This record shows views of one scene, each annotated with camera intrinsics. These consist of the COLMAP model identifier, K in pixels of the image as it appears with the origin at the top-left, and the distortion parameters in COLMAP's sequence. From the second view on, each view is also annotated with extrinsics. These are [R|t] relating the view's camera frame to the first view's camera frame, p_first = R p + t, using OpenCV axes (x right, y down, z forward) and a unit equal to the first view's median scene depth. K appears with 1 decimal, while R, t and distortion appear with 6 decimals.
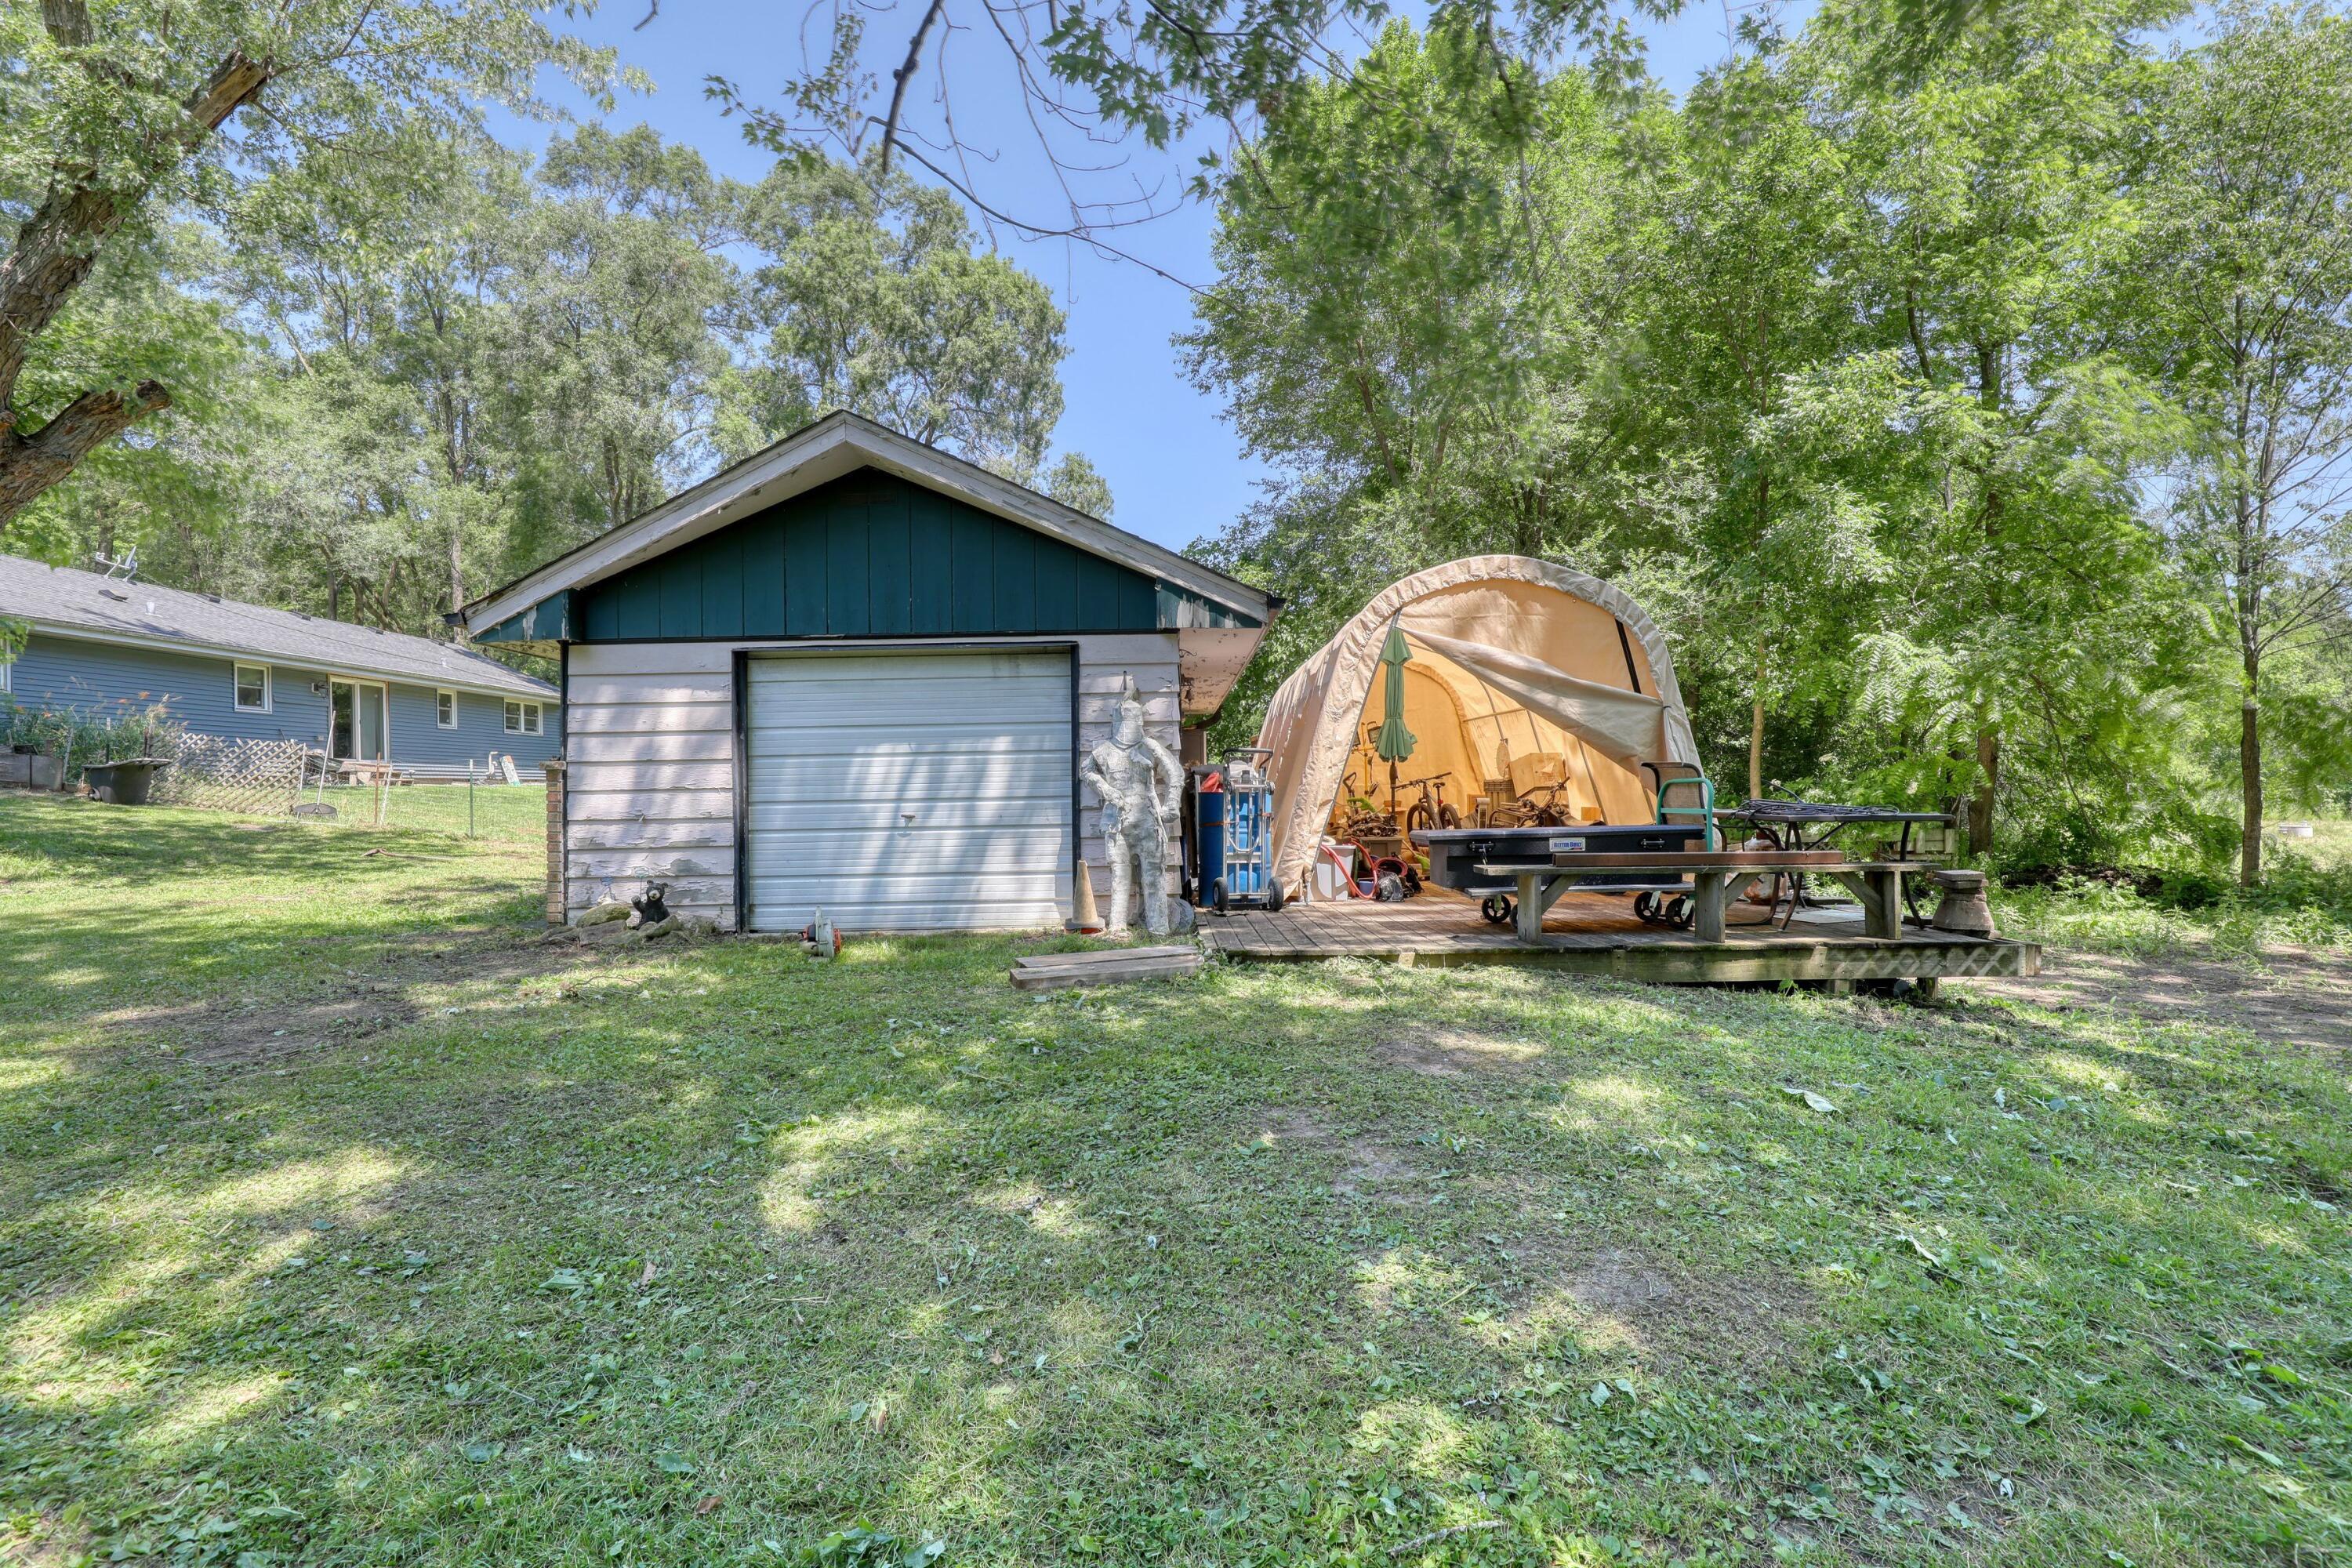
lens RADIAL K [[1104.4, 0, 1197.2], [0, 1104.4, 779.9], [0, 0, 1]] dist [-0.038843, 0.005883]
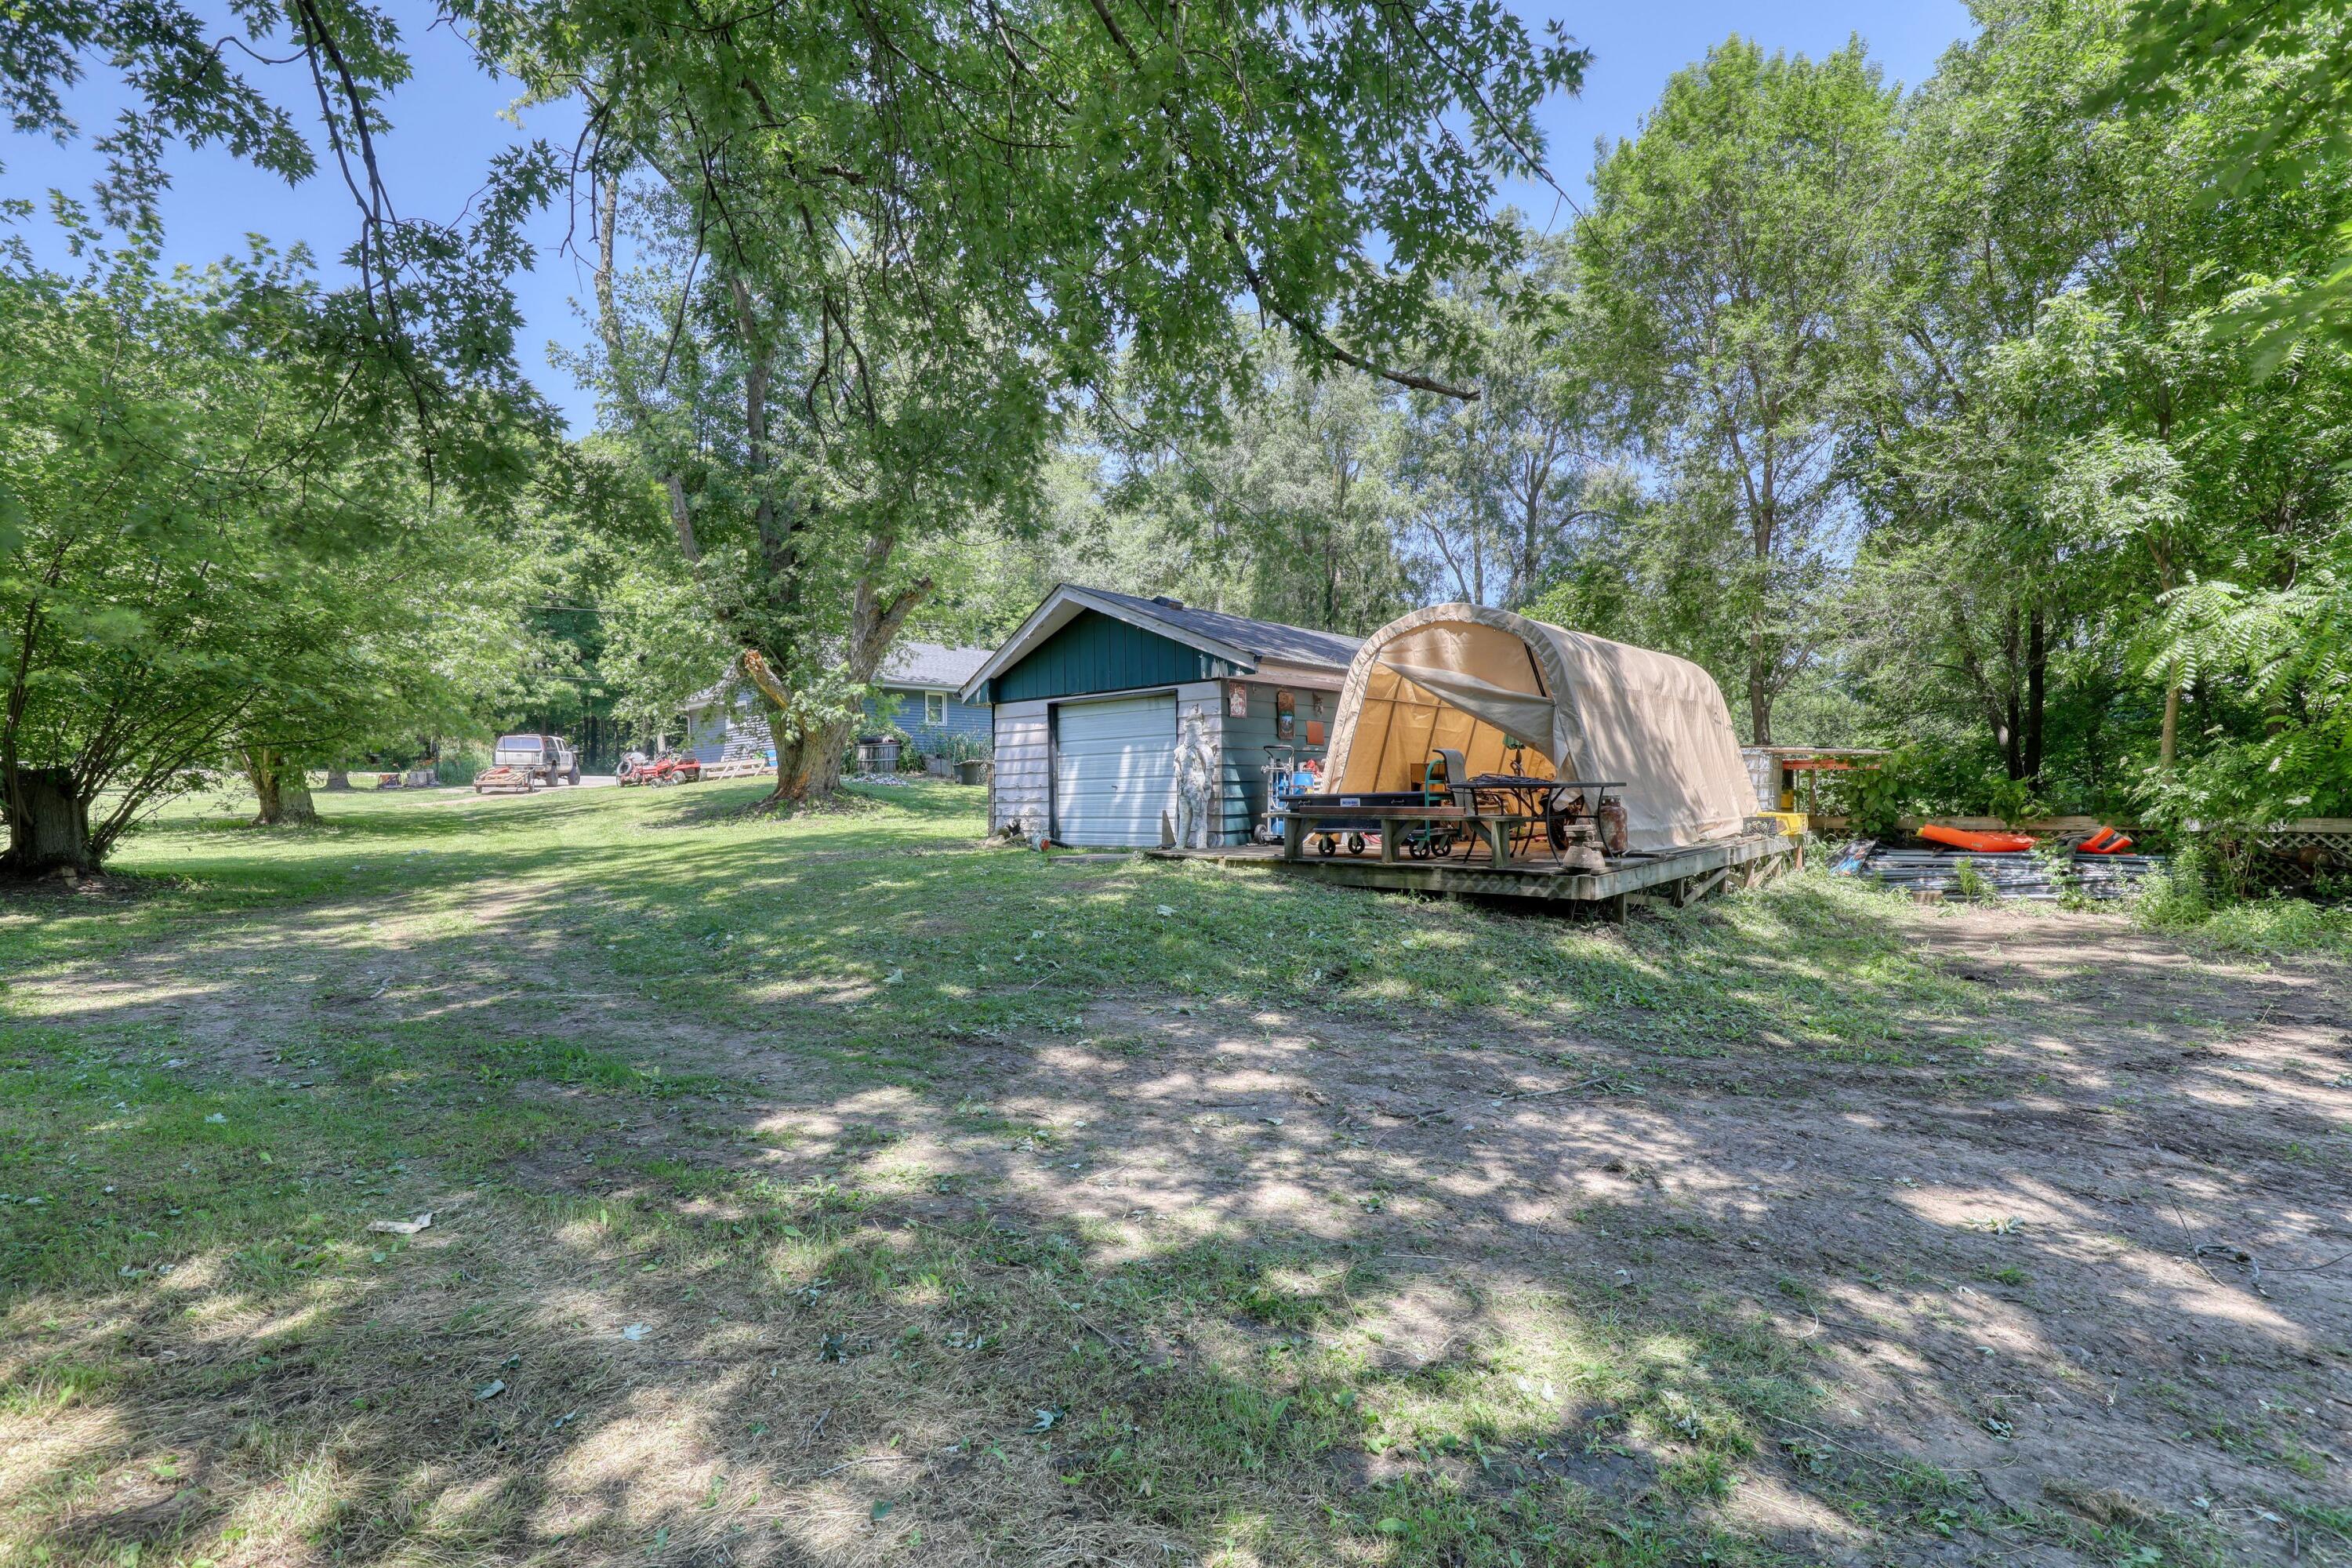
lens RADIAL K [[1104.4, 0, 1197.2], [0, 1104.4, 779.9], [0, 0, 1]] dist [-0.038843, 0.005883]
pose [[0.746554, -0.005027, -0.665306, 1.100223], [0.009654, 0.999948, 0.003278, 0.016307], [0.665255, -0.008870, 0.746564, -0.307678]]
